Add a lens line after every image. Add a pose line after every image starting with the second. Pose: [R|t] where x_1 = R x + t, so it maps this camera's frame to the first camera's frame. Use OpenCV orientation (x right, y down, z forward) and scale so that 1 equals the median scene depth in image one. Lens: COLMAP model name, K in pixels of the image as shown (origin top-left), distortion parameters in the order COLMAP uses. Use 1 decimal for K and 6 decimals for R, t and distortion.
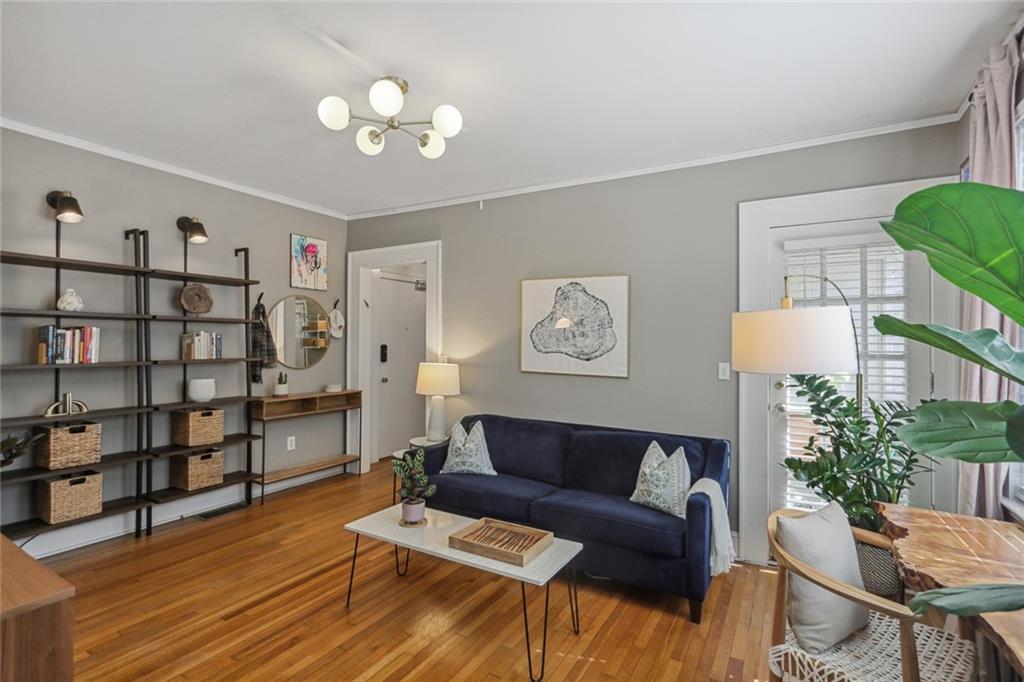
lens RADIAL K [[489.4, 0, 518.4], [0, 489.4, 336.6], [0, 0, 1]] dist [-0.006090, 0.003969]
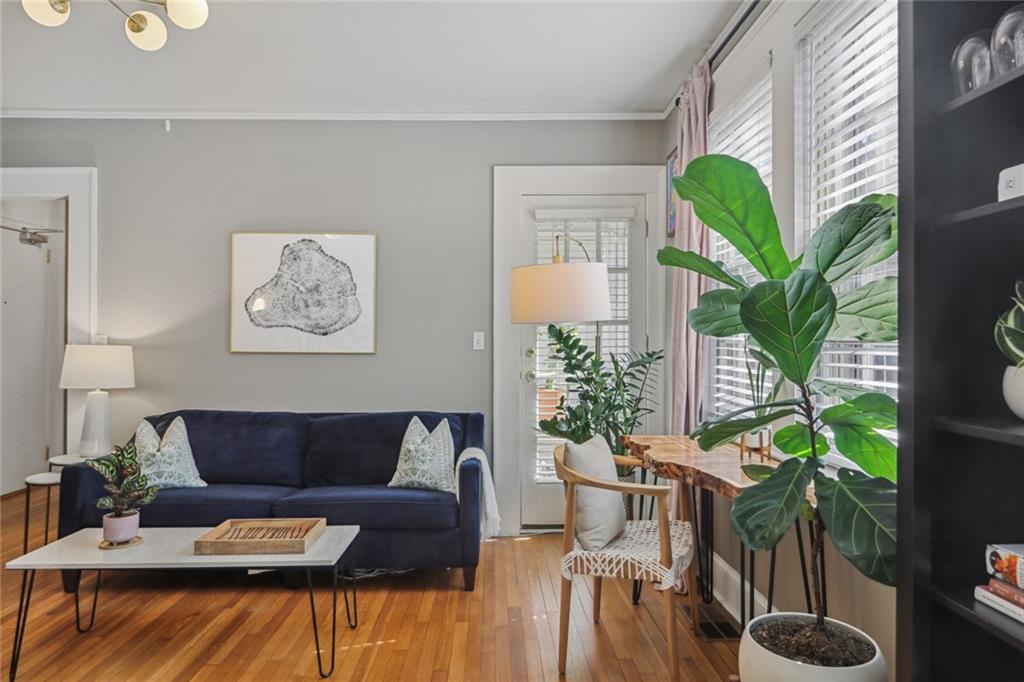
lens RADIAL K [[626.1, 0, 515.0], [0, 626.1, 342.2], [0, 0, 1]] dist [-0.006992, 0.002045]
pose [[0.854741, -0.014155, 0.518861, -0.154647], [0.007283, 0.999857, 0.015279, 0.054957], [-0.519003, -0.009281, 0.854722, -0.084662]]
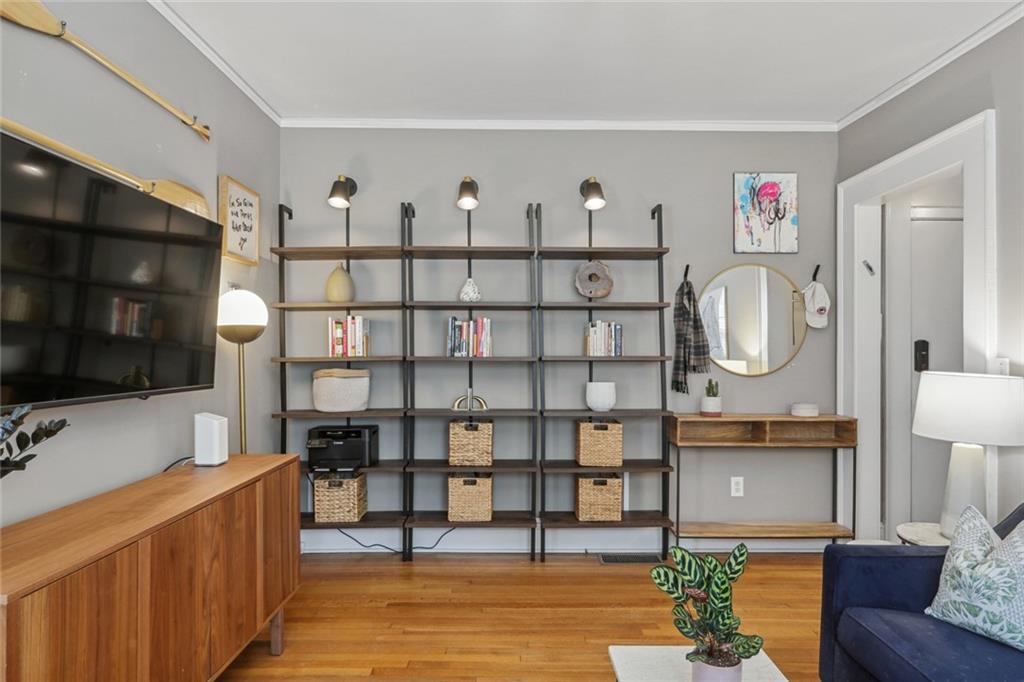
lens RADIAL K [[626.1, 0, 513.9], [0, 626.1, 345.1], [0, 0, 1]] dist [-0.006992, 0.002045]
pose [[0.506274, -0.003447, -0.862366, 0.169244], [0.008892, 0.999960, 0.001223, 0.029718], [0.862327, -0.008287, 0.506284, 0.434273]]
